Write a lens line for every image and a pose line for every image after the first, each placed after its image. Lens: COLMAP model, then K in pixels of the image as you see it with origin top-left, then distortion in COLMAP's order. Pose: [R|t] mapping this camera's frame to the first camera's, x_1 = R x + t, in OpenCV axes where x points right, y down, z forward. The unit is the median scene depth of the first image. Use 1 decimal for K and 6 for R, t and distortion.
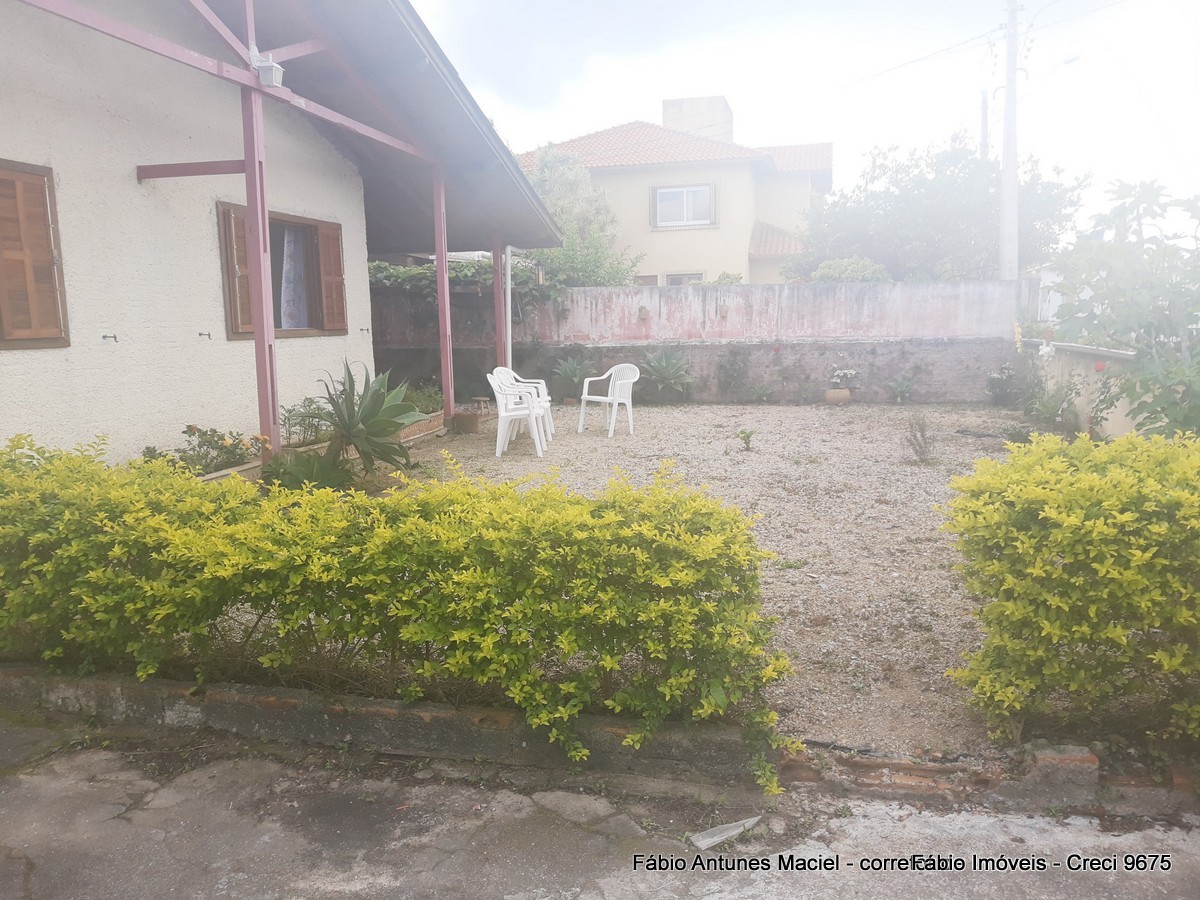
lens RADIAL K [[898.1, 0, 600.0], [0, 898.1, 450.0], [0, 0, 1]] dist [0.003743, -0.031108]
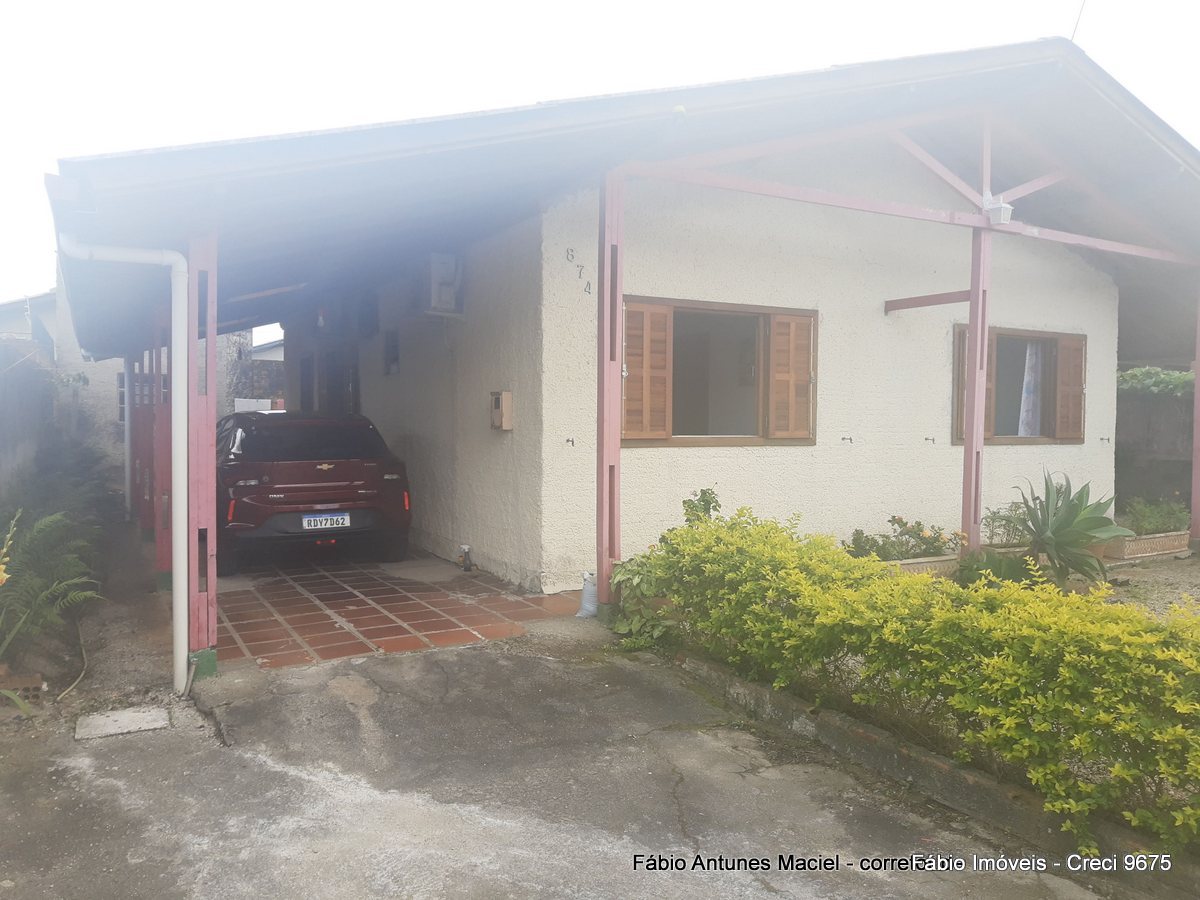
lens RADIAL K [[898.1, 0, 600.0], [0, 898.1, 450.0], [0, 0, 1]] dist [0.003743, -0.031108]
pose [[0.671660, 0.051235, -0.739085, 0.319870], [-0.130687, 0.990156, -0.050124, -0.006969], [0.729242, 0.130255, 0.671744, -0.190140]]
